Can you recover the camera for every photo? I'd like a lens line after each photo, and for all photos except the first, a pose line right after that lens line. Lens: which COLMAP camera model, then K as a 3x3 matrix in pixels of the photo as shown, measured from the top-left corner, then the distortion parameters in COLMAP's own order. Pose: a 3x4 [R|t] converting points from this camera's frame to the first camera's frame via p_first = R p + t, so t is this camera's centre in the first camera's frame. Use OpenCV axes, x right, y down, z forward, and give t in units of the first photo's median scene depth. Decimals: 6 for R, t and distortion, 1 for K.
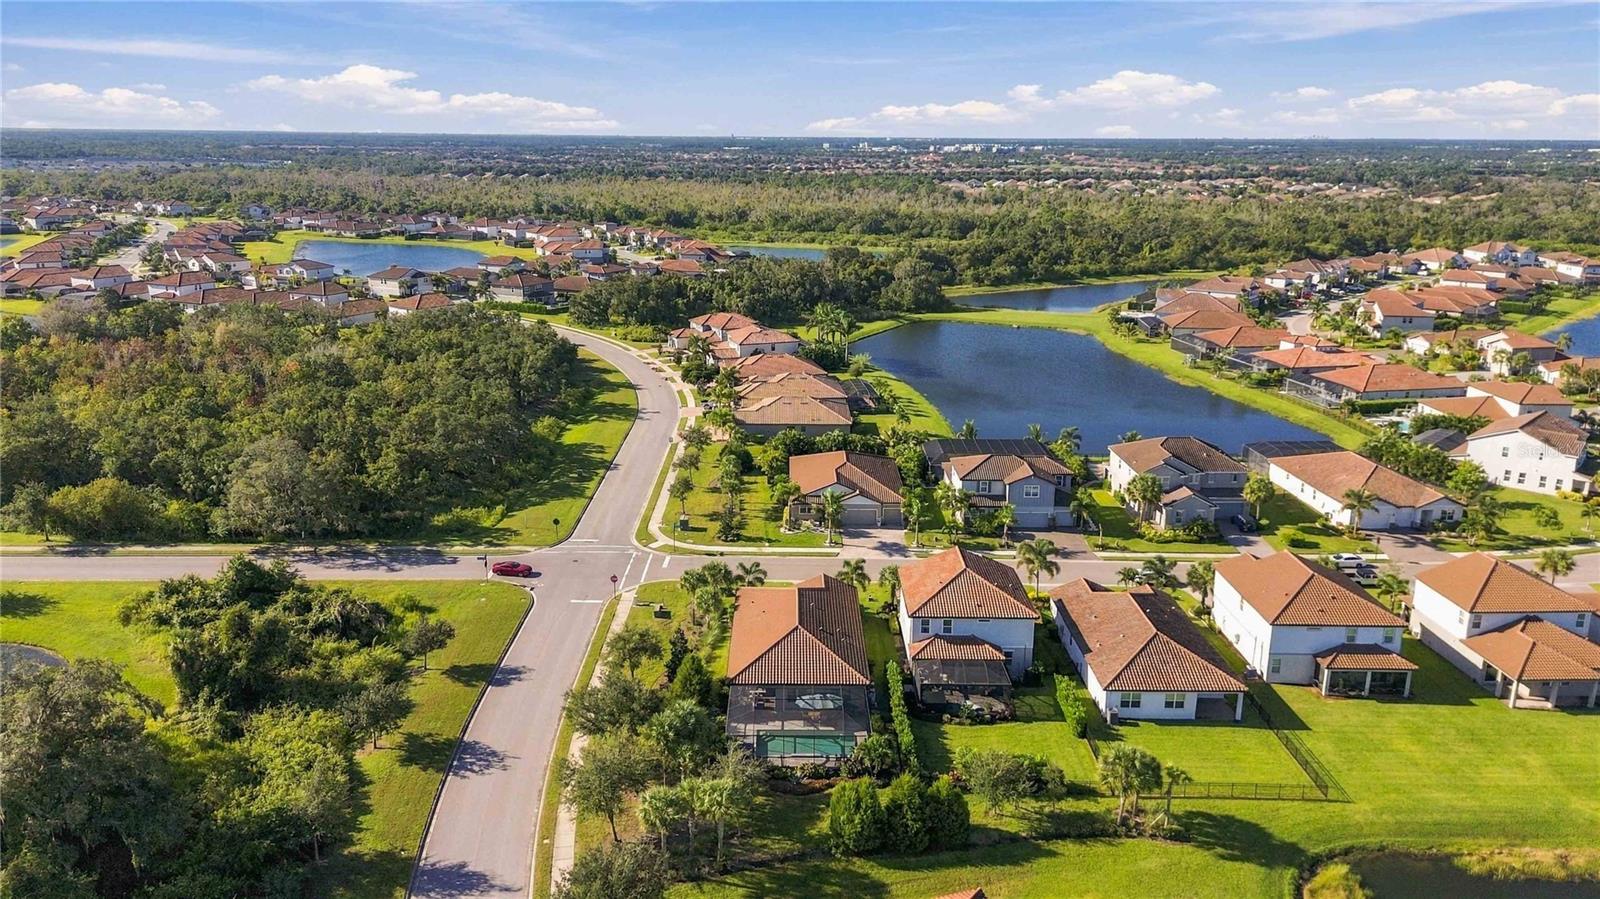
lens RADIAL K [[1133.7, 0, 794.0], [0, 1133.7, 450.8], [0, 0, 1]] dist [0.080699, -0.087155]
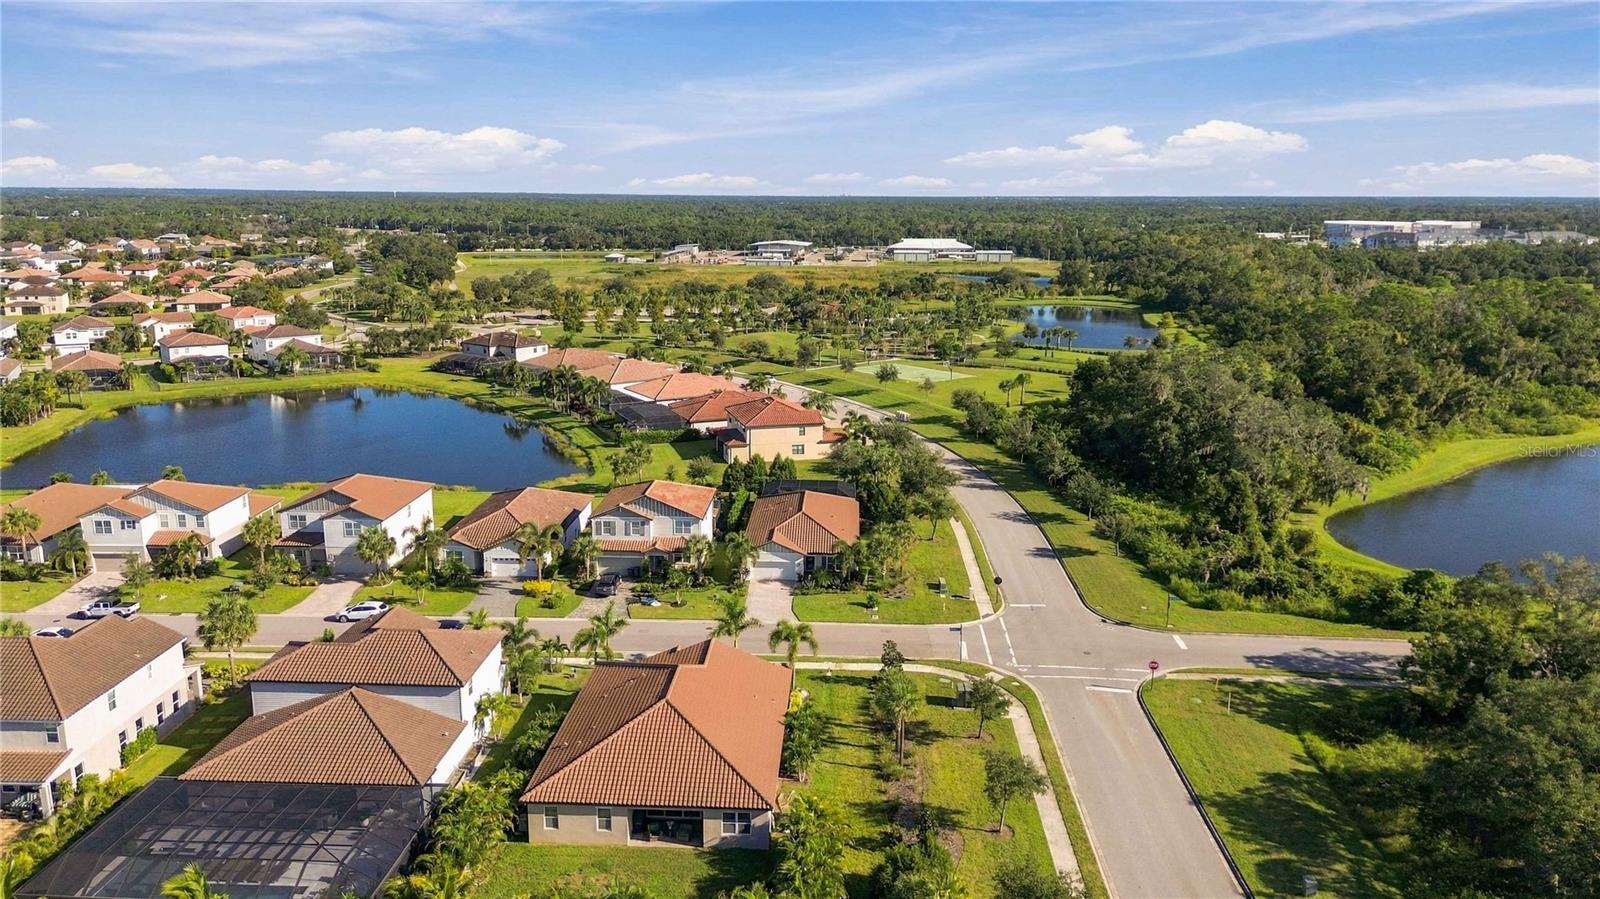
lens RADIAL K [[1133.7, 0, 794.0], [0, 1133.7, 450.8], [0, 0, 1]] dist [0.080699, -0.087155]
pose [[-0.998391, -0.024991, 0.050903, -0.040273], [0.002190, 0.879993, 0.474982, -0.415824], [-0.056664, 0.474329, -0.878522, 1.781154]]
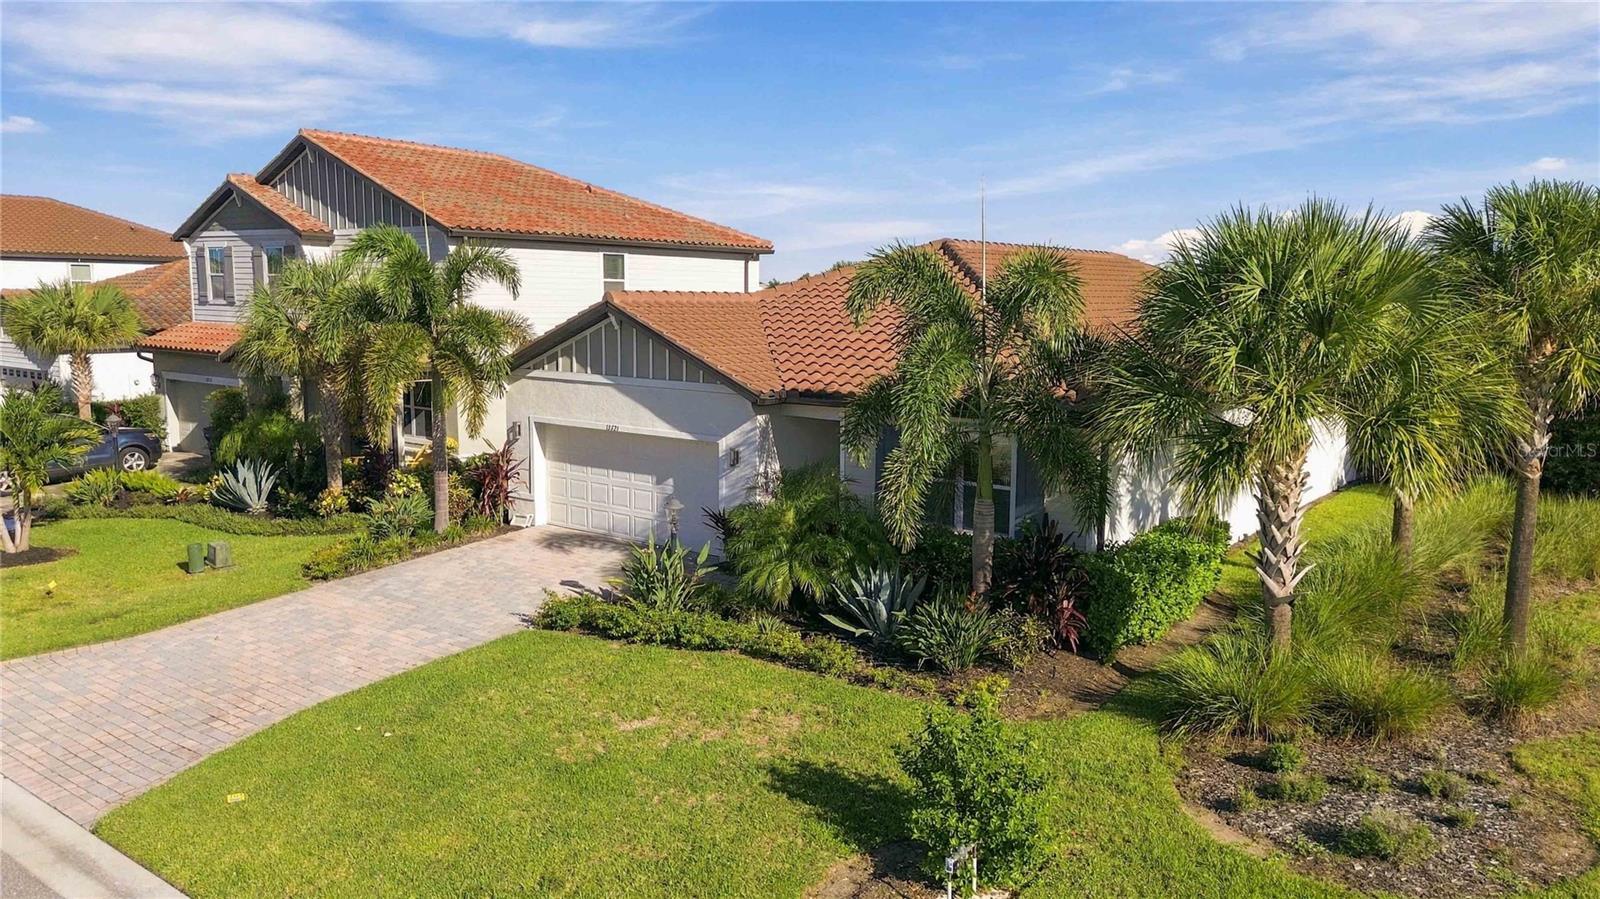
lens RADIAL K [[1137.2, 0, 795.0], [0, 1137.2, 452.2], [0, 0, 1]] dist [0.052592, -0.039897]
pose [[-0.791999, -0.098918, 0.602456, -0.096853], [0.149488, 0.925330, 0.348450, 0.074054], [-0.591938, 0.366031, -0.718074, 1.084707]]
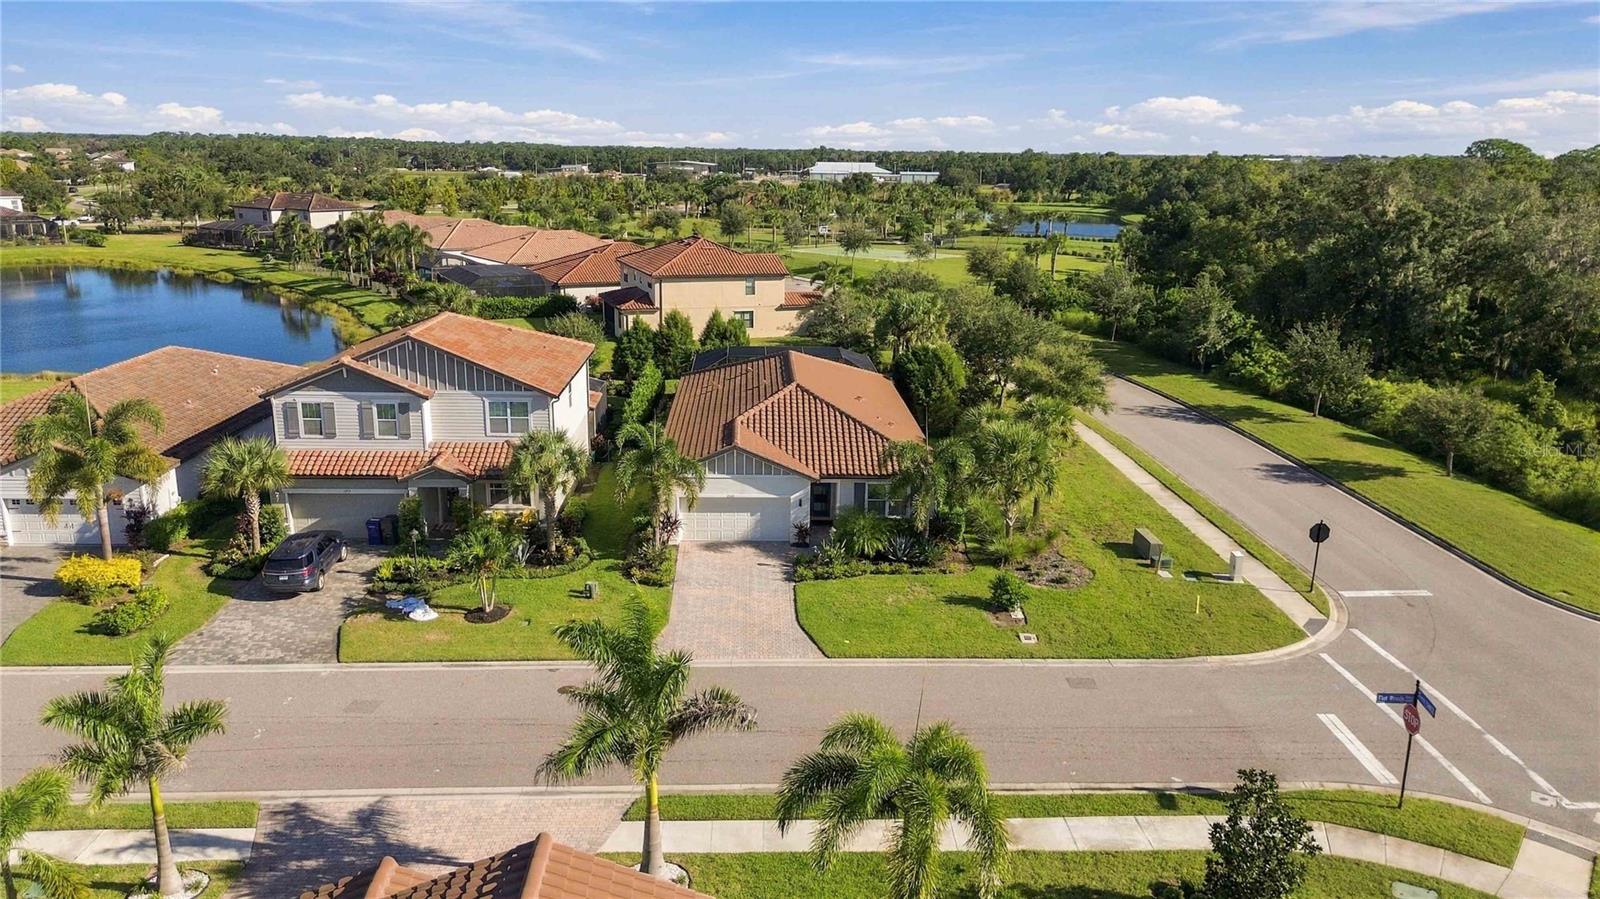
lens RADIAL K [[1133.7, 0, 794.0], [0, 1133.7, 450.8], [0, 0, 1]] dist [0.080699, -0.087155]
pose [[-0.999178, -0.014554, -0.037823, 0.019285], [-0.031695, 0.862232, 0.505521, -0.085965], [0.025255, 0.506304, -0.861985, 1.307494]]
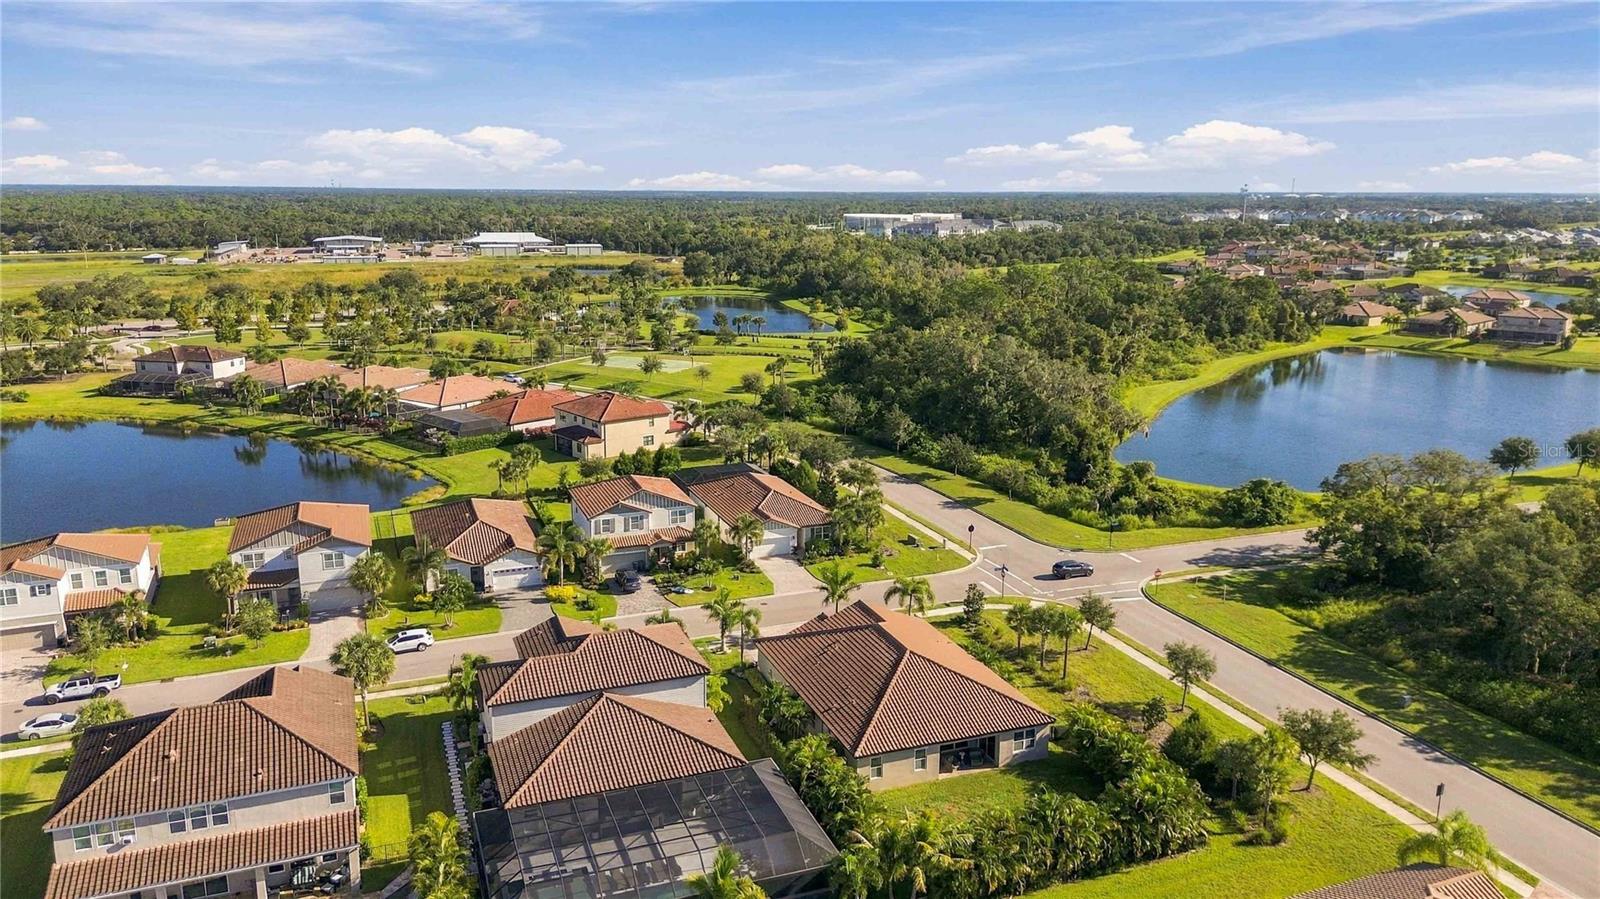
lens RADIAL K [[1133.7, 0, 794.0], [0, 1133.7, 450.8], [0, 0, 1]] dist [0.080699, -0.087155]
pose [[-0.934758, 0.068027, -0.348711, 0.354799], [-0.106738, 0.882386, 0.458260, -0.413718], [0.338872, 0.465583, -0.817556, 1.783385]]
